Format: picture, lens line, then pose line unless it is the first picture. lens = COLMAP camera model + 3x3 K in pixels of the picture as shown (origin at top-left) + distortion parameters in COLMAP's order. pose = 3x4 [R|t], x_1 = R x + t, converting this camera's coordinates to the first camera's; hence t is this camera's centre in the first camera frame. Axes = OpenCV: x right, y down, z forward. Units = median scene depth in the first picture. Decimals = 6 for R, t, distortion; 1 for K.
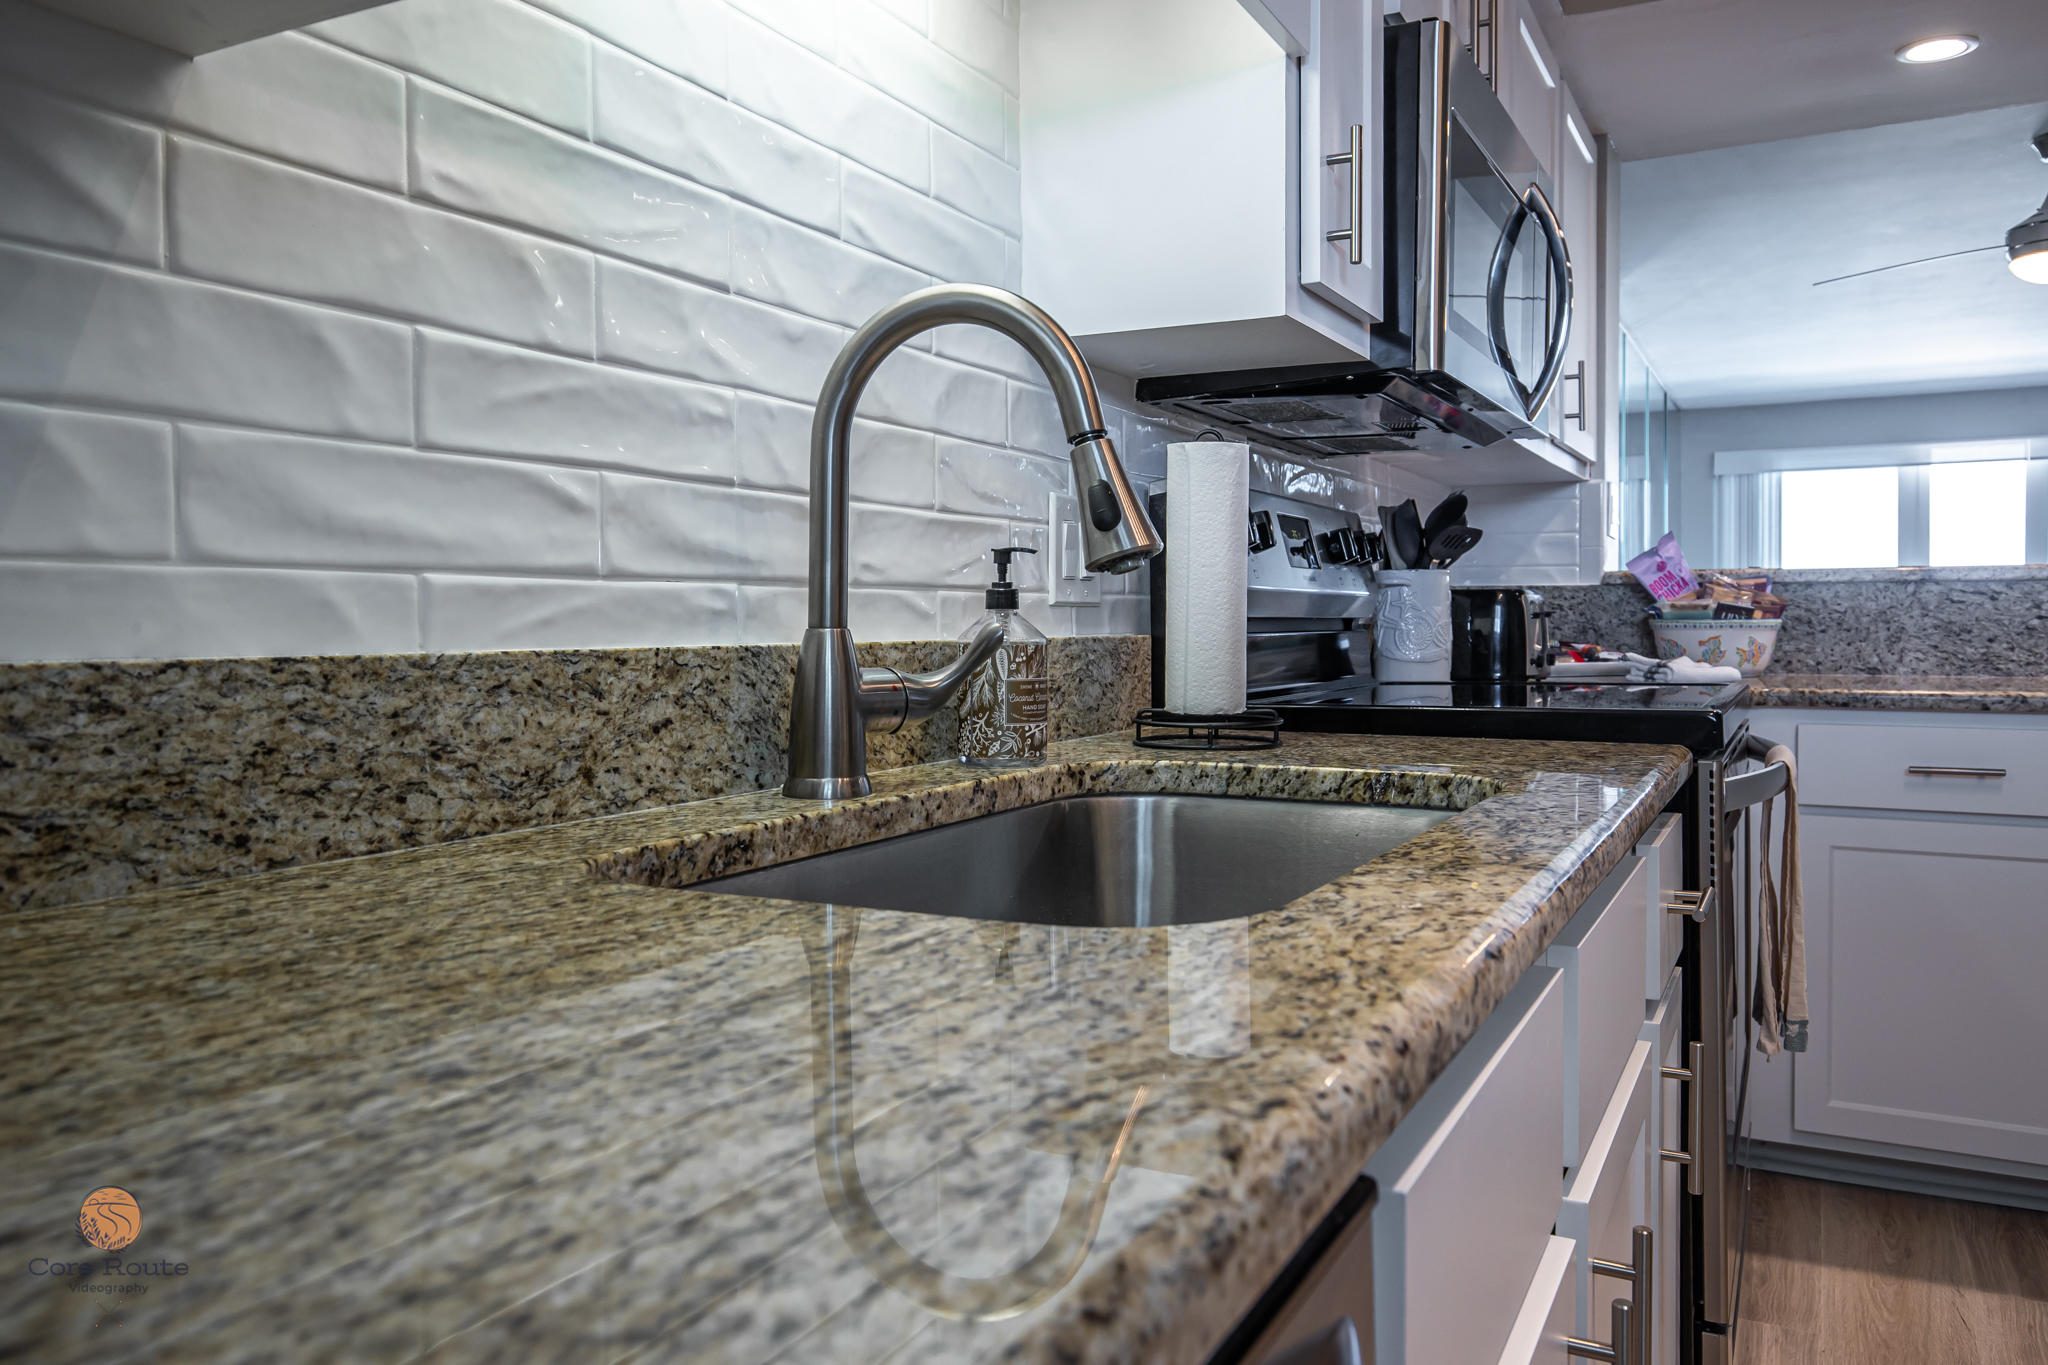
lens RADIAL K [[1483.1, 0, 1051.2], [0, 1483.1, 639.4], [0, 0, 1]] dist [0.007342, 0.006148]
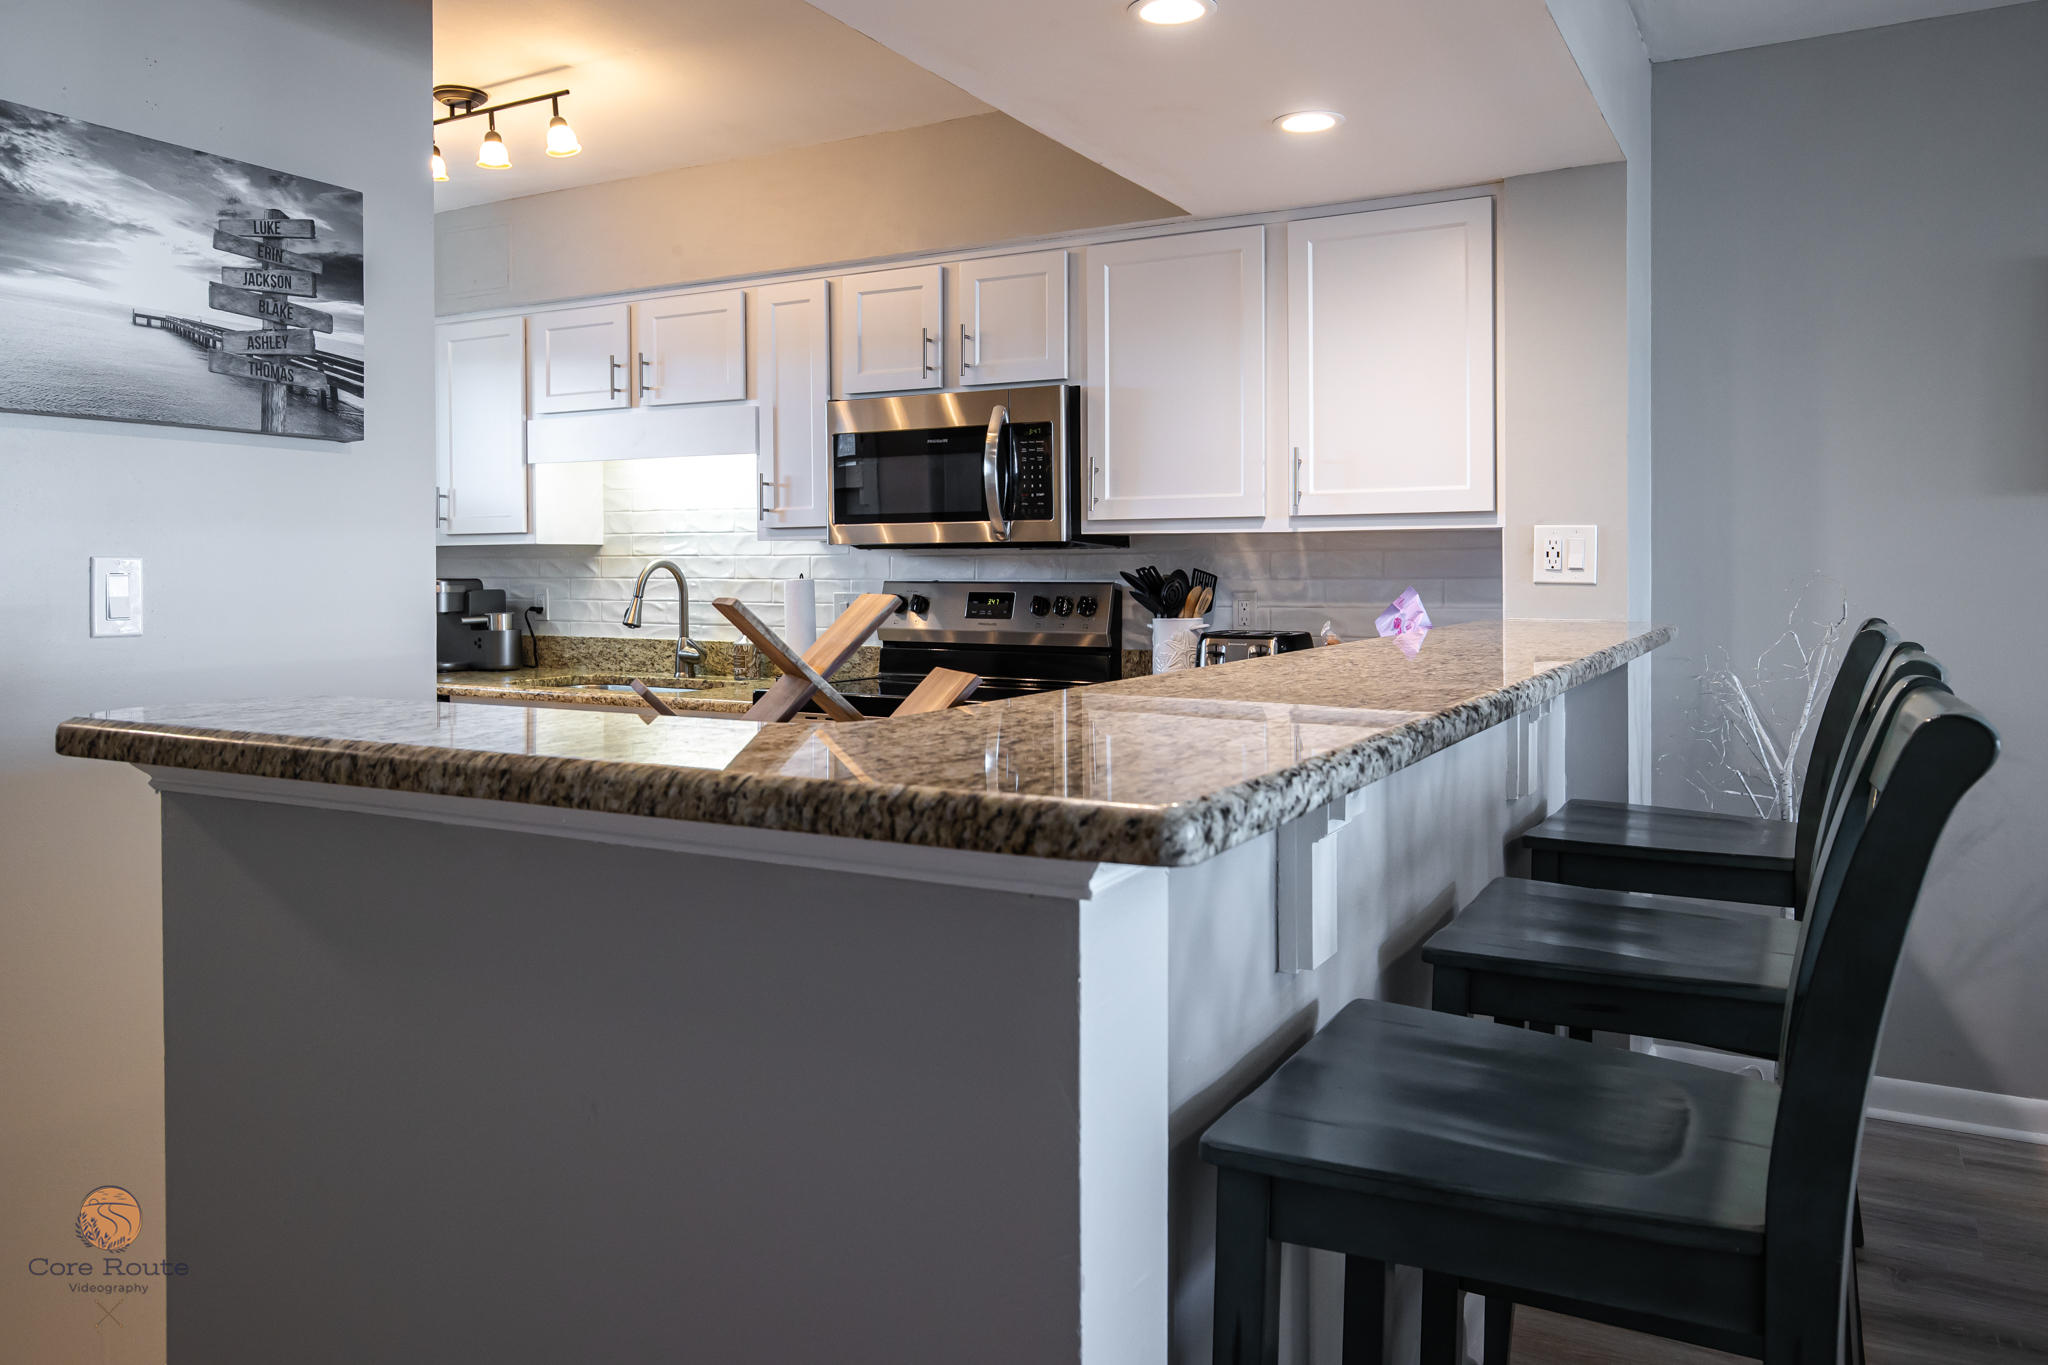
lens RADIAL K [[1489.5, 0, 1029.7], [0, 1489.5, 572.3], [0, 0, 1]] dist [0.015158, 0.000631]
pose [[-0.036326, 0.008105, -0.999307, 3.867513], [-0.012556, 0.999884, 0.008566, -0.229785], [0.999261, 0.012858, -0.036220, 2.041534]]
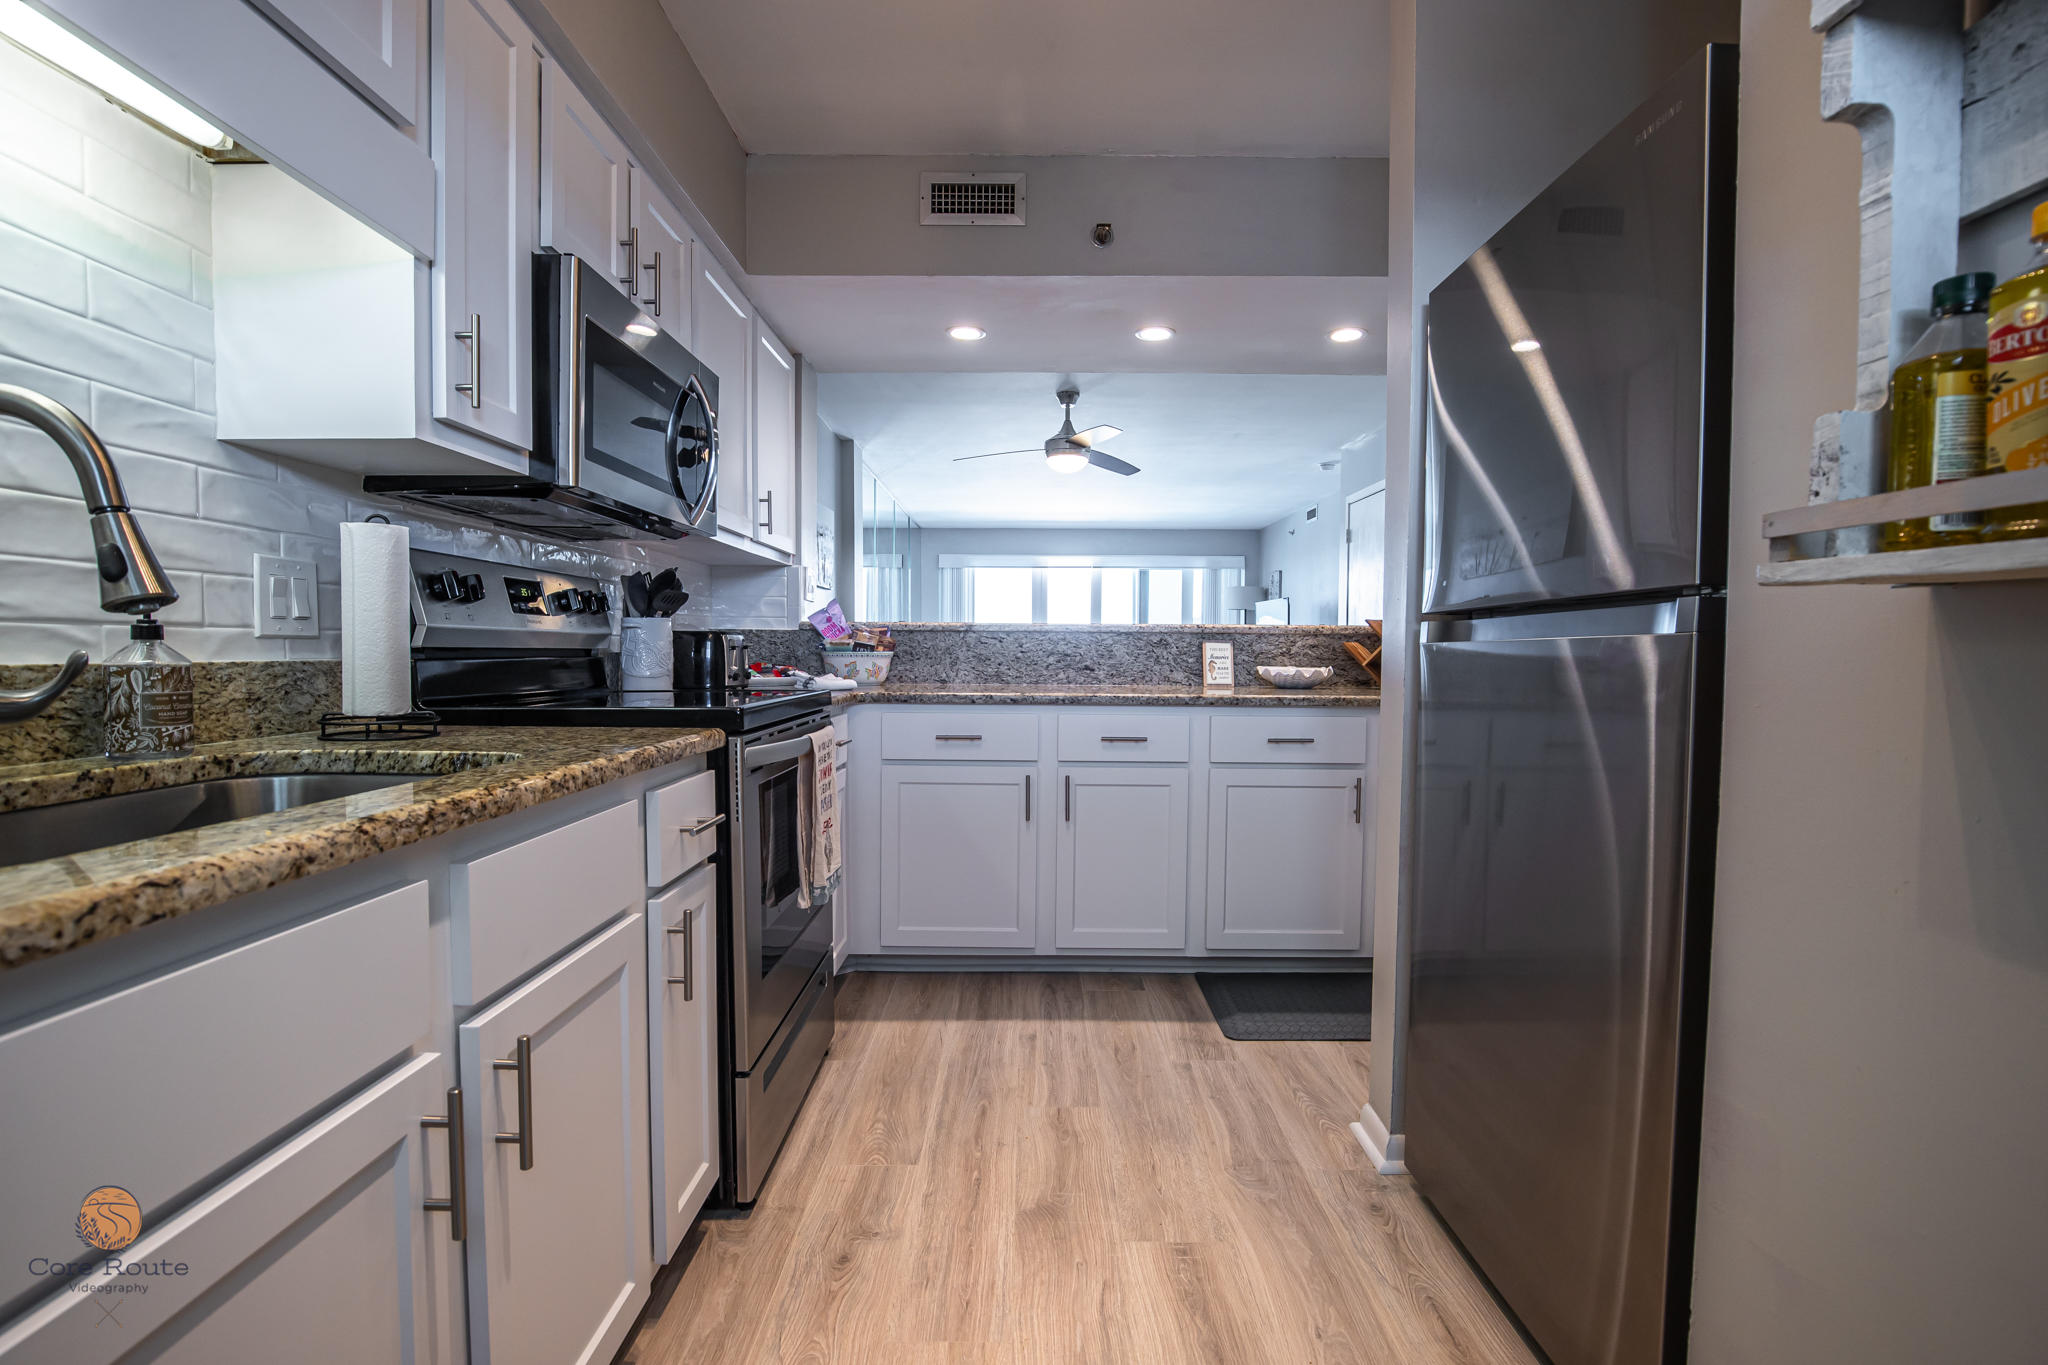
lens RADIAL K [[939.4, 0, 1007.0], [0, 939.4, 688.6], [0, 0, 1]] dist [-0.022684, 0.003649]
pose [[0.897008, -0.008546, 0.441931, 0.334260], [-0.003883, 0.999622, 0.027212, -0.002662], [-0.441996, -0.026126, 0.896636, -0.086576]]
